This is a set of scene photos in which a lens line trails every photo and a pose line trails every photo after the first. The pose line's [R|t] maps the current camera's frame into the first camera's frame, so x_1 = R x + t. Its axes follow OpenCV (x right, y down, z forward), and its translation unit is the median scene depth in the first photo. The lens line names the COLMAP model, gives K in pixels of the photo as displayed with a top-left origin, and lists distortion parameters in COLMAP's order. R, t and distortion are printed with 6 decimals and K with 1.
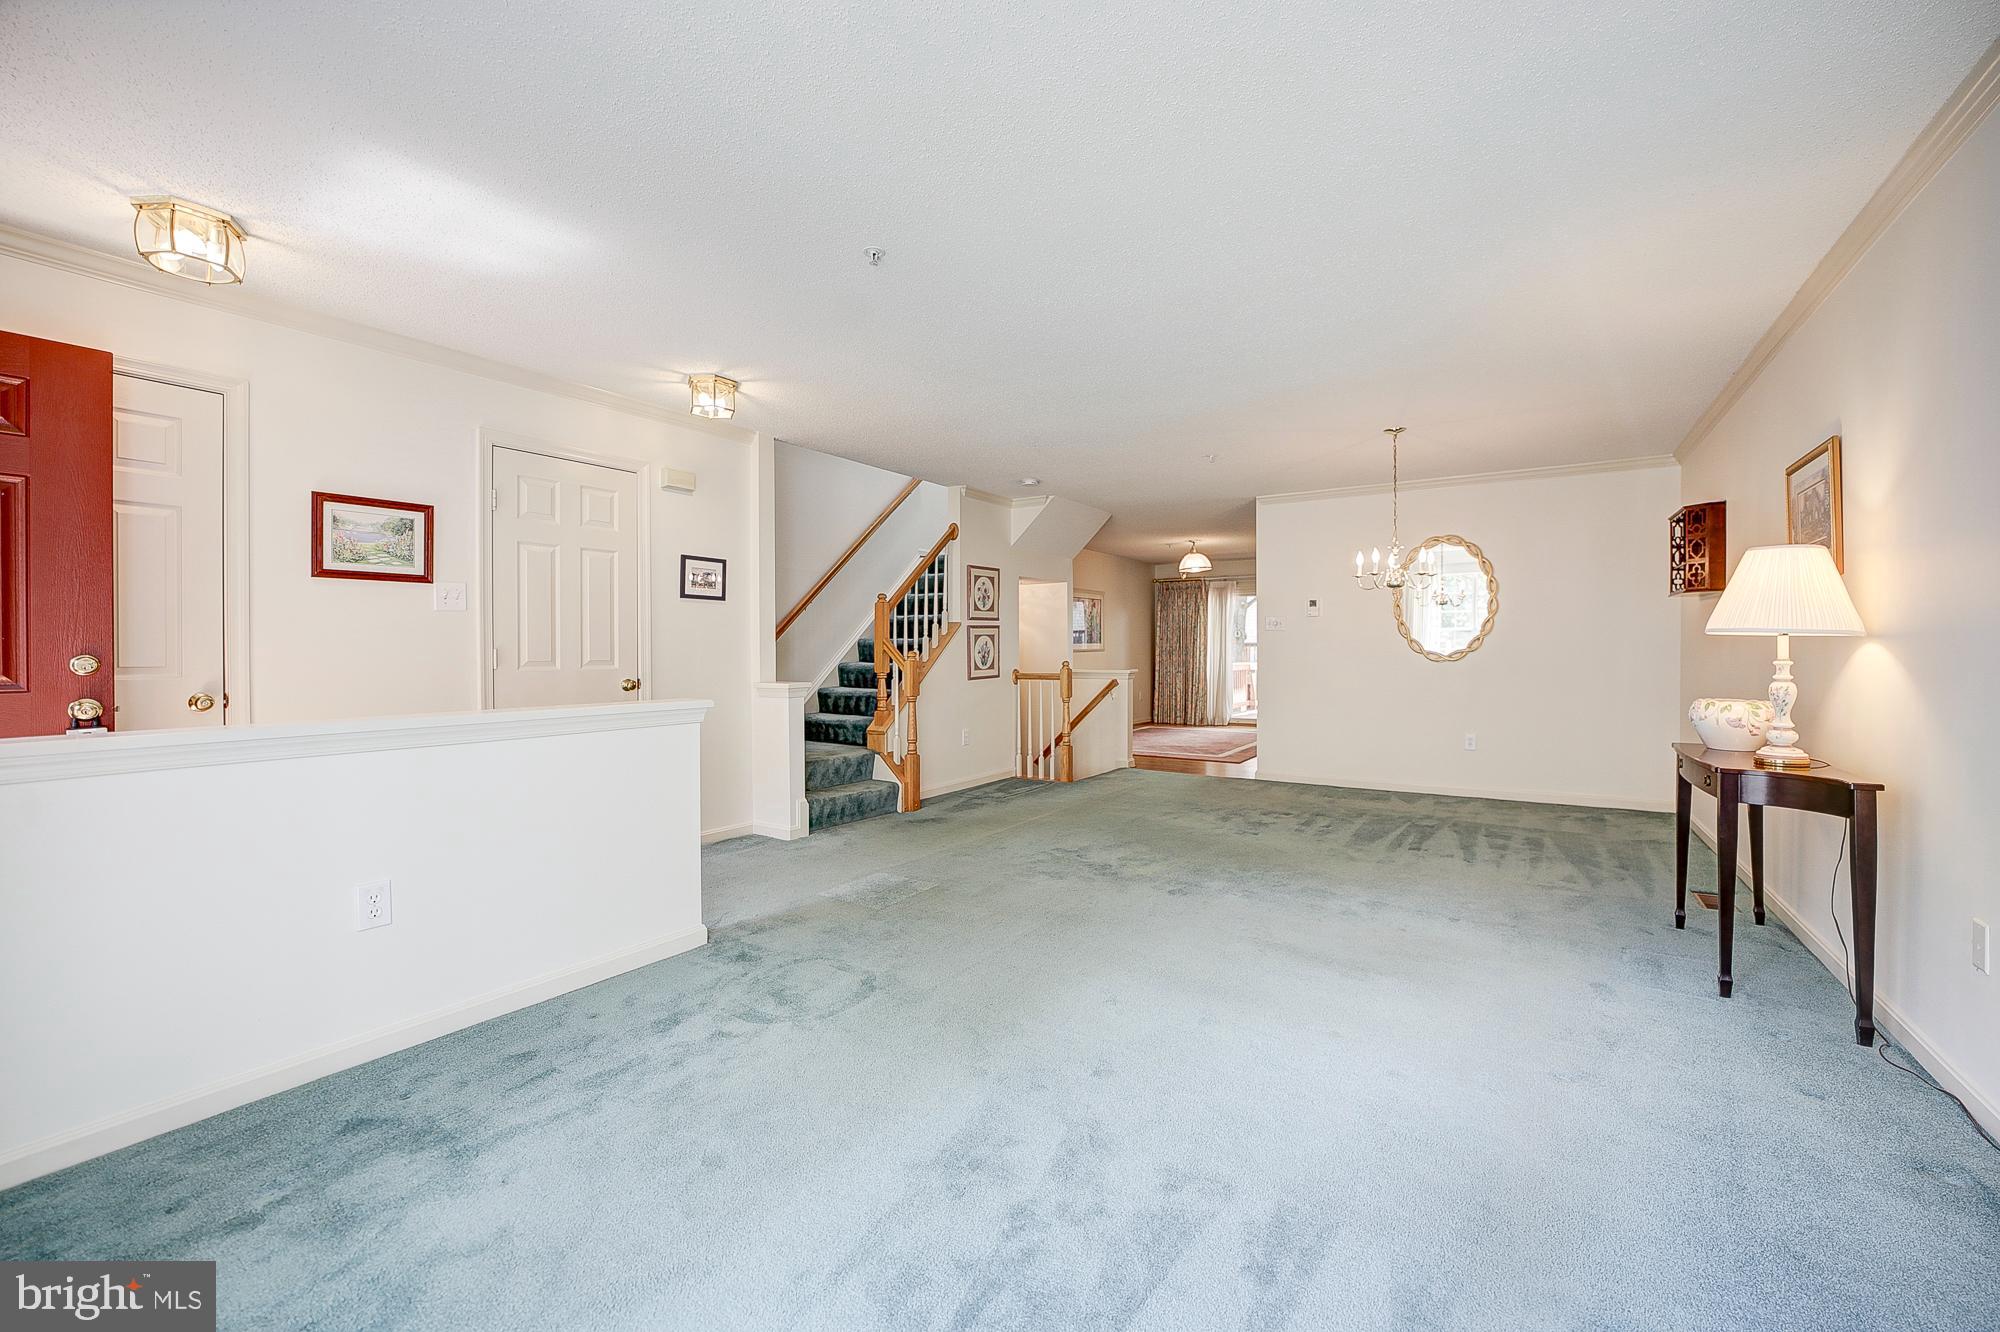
lens RADIAL K [[786.7, 0, 1026.3], [0, 786.7, 657.0], [0, 0, 1]] dist [-0.034926, 0.006689]
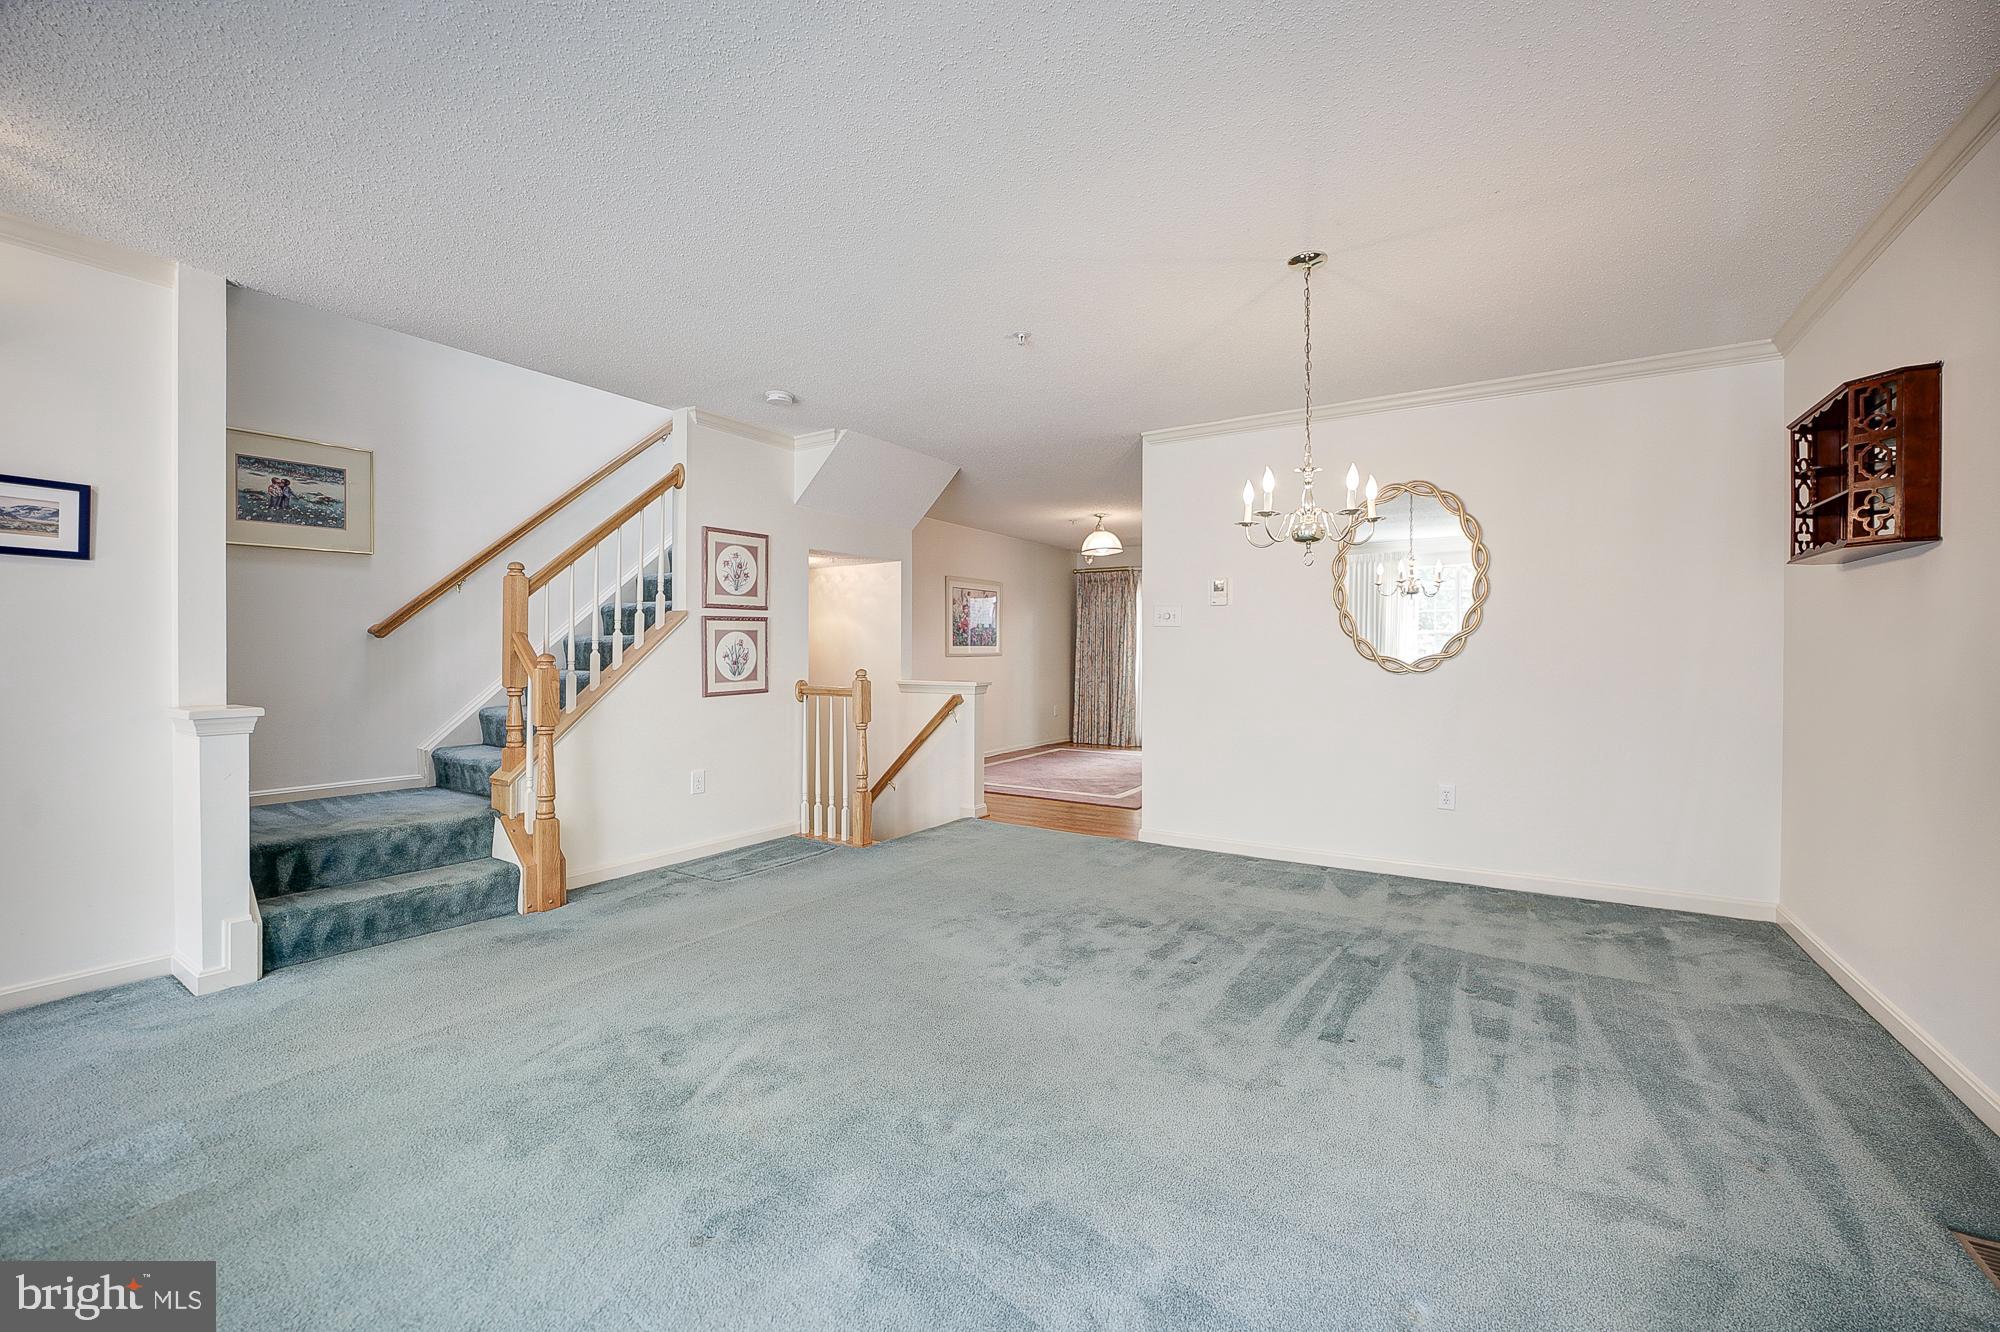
lens RADIAL K [[786.7, 0, 1026.2], [0, 786.7, 658.0], [0, 0, 1]] dist [-0.034926, 0.006689]
pose [[0.999893, 0.005075, 0.013692, 0.193474], [-0.005004, 0.999974, -0.005241, -0.002027], [-0.013719, 0.005172, 0.999893, 0.325627]]
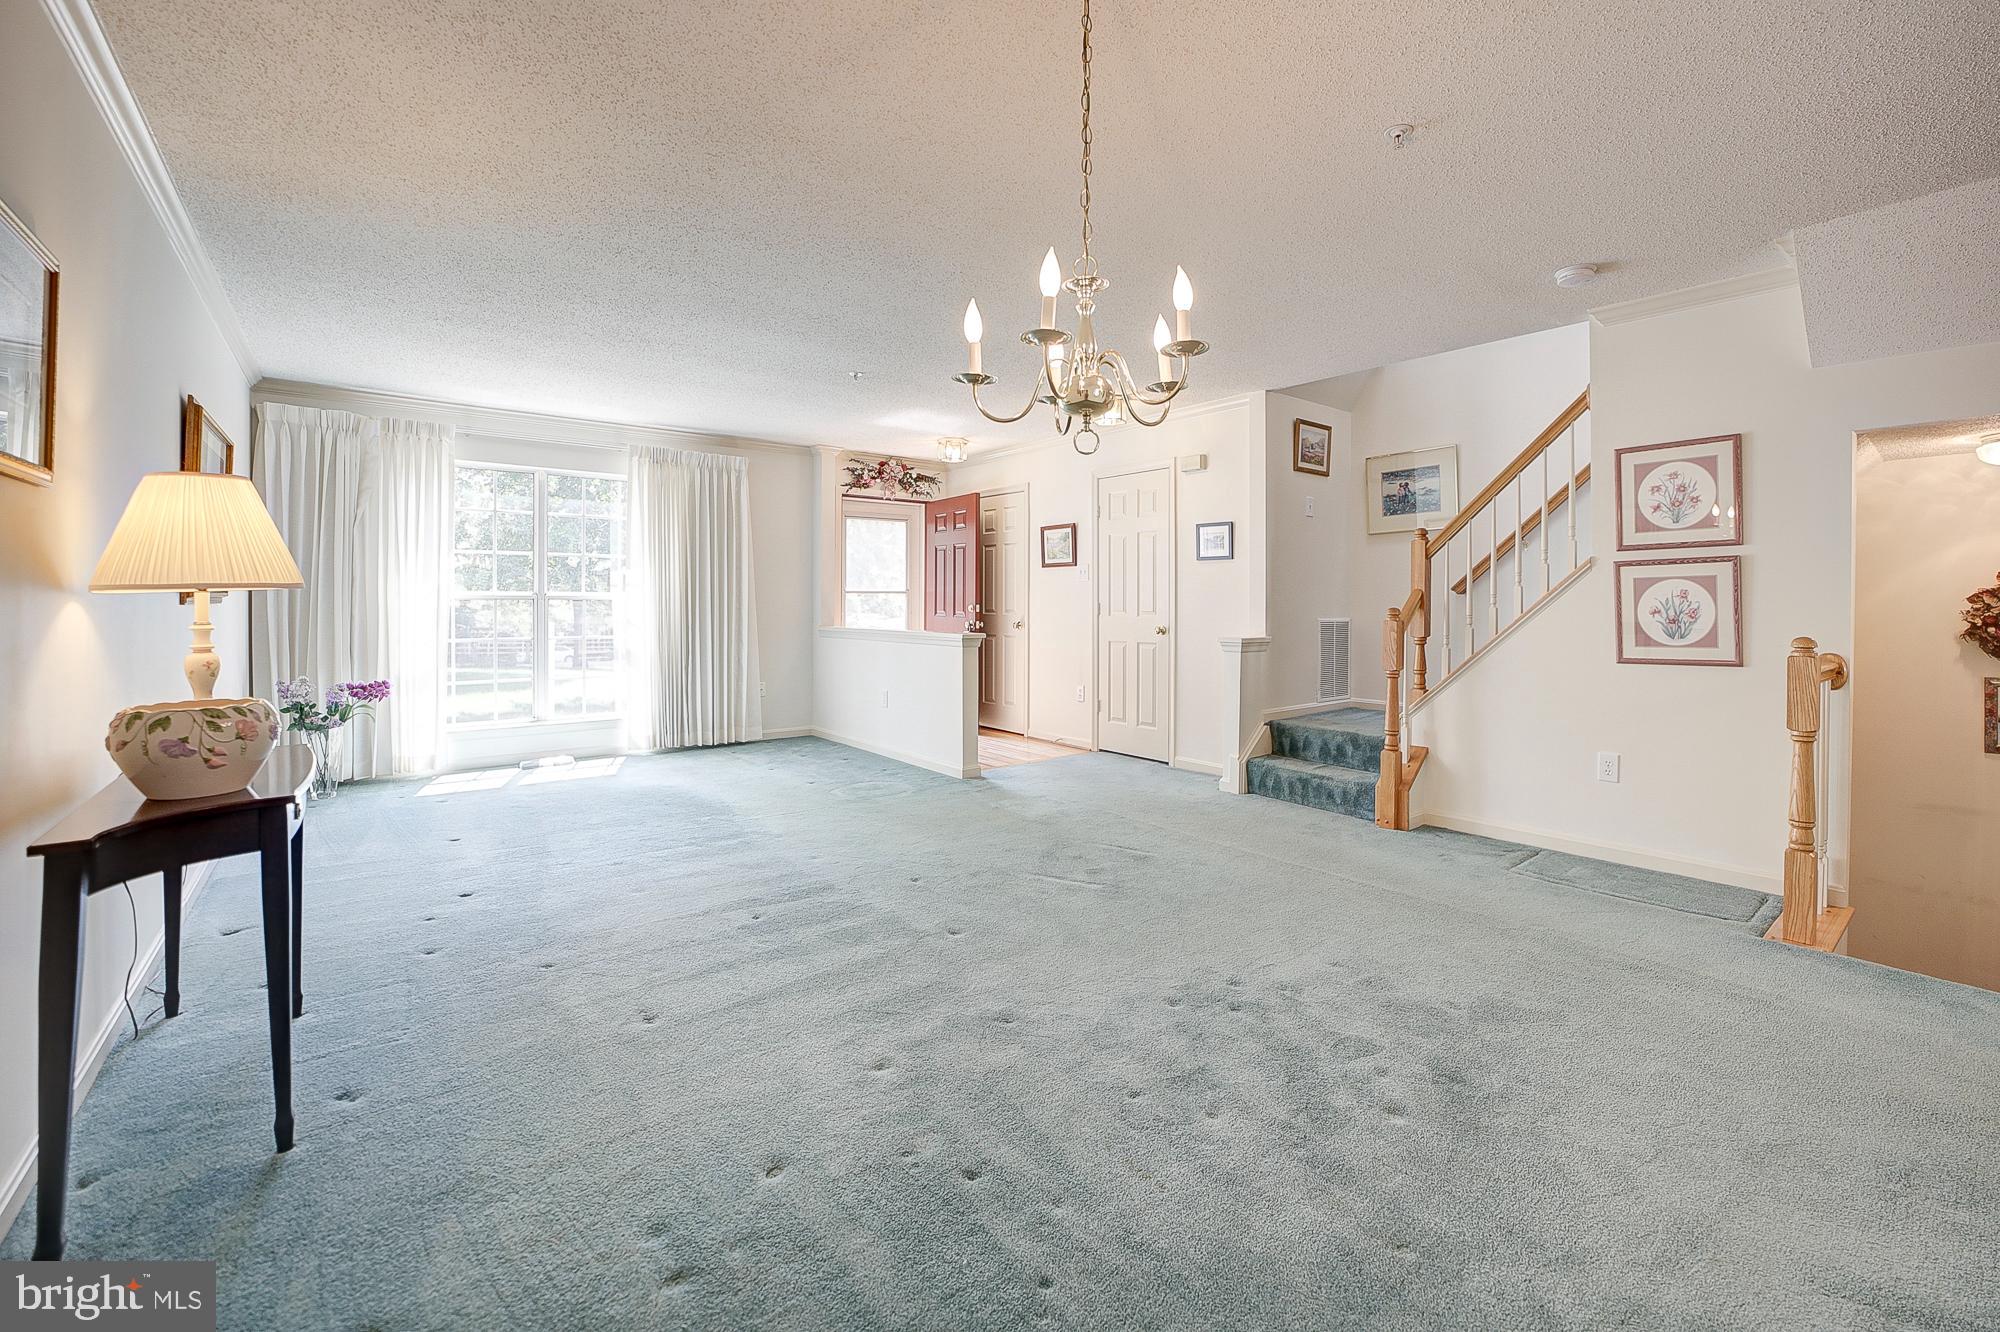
lens RADIAL K [[849.9, 0, 1049.9], [0, 849.9, 595.1], [0, 0, 1]] dist [-0.026257, -0.000056]
pose [[-0.307954, -0.003248, -0.951396, 0.592921], [-0.008455, 0.999964, -0.000678, -0.013414], [0.951364, 0.007835, -0.307970, 0.805111]]
